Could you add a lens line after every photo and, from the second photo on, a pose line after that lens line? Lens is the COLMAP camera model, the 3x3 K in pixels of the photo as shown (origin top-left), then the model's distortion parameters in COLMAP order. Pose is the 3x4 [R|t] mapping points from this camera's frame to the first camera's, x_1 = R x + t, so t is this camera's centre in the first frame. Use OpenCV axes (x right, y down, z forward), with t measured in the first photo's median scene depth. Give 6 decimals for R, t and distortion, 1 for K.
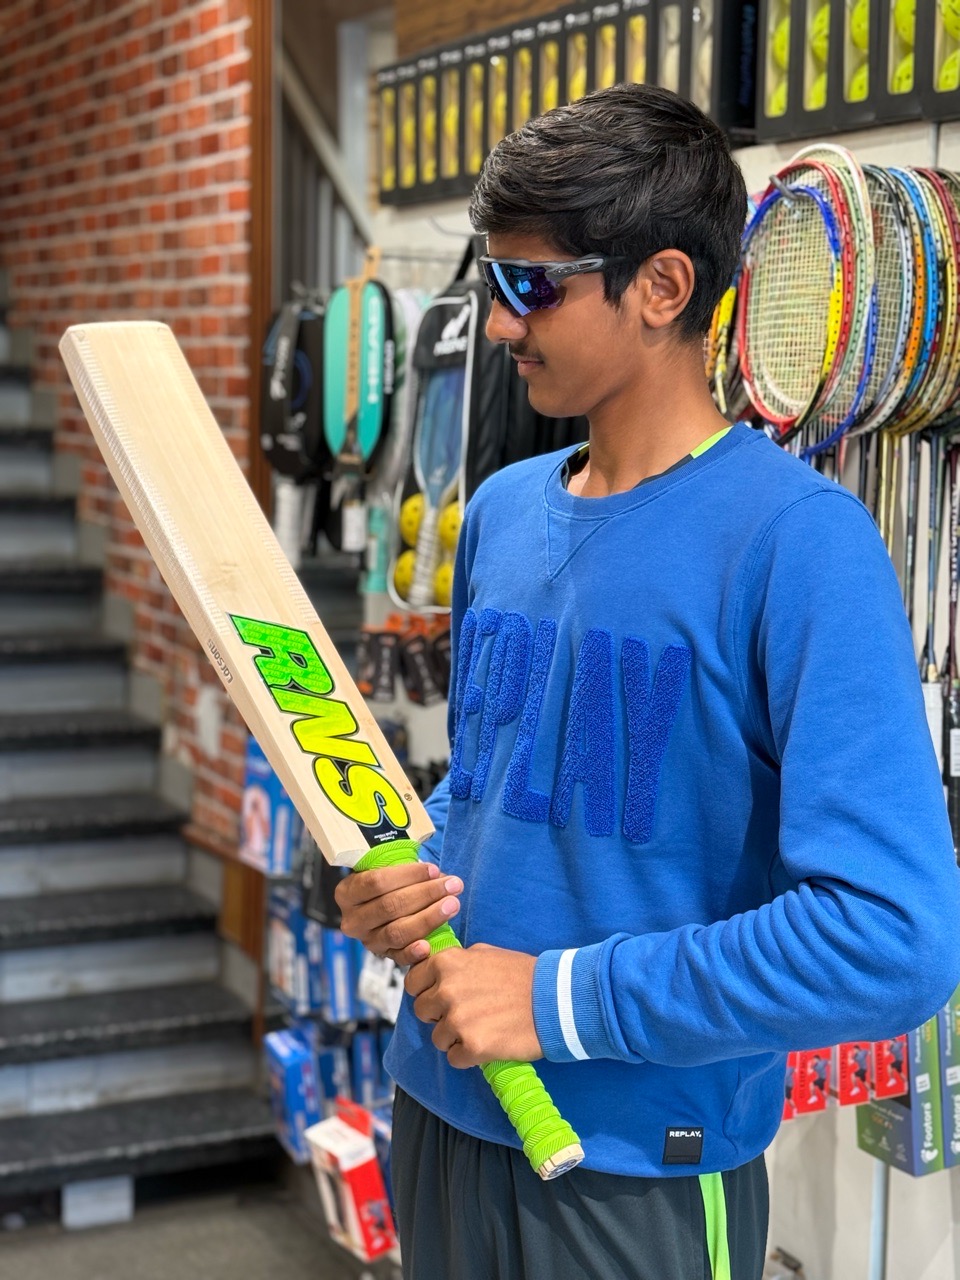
lens RADIAL K [[2177.5, 0, 482.5], [0, 2177.5, 641.8], [0, 0, 1]] dist [0.169611, -0.144360]
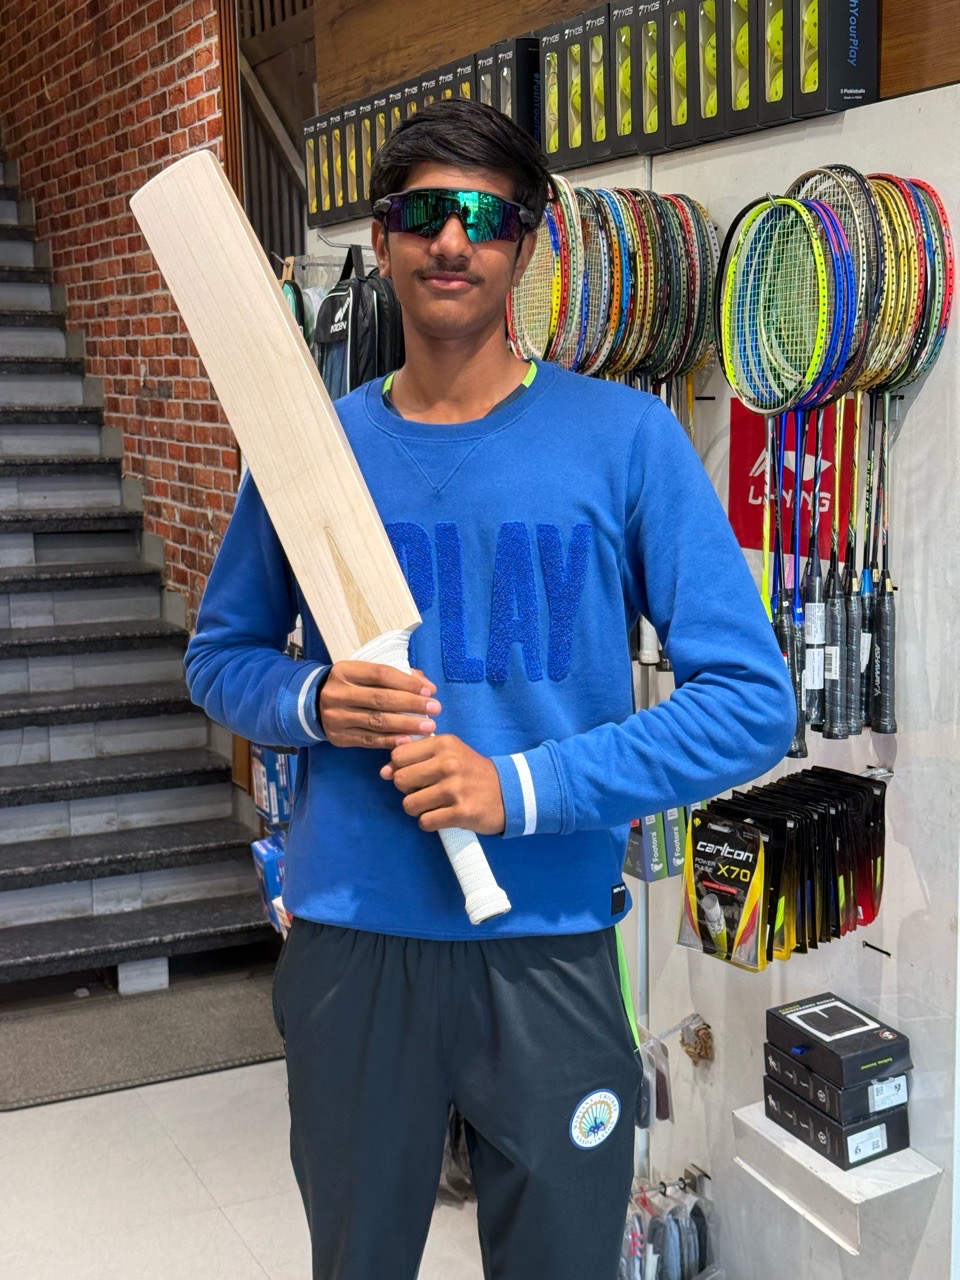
lens RADIAL K [[1806.1, 0, 481.8], [0, 1806.1, 650.7], [0, 0, 1]] dist [0.200203, -0.439951]
pose [[0.999268, -0.034380, -0.016757, 0.098708], [0.034957, 0.998760, 0.035446, 0.036731], [0.015518, -0.036005, 0.999231, -0.183210]]
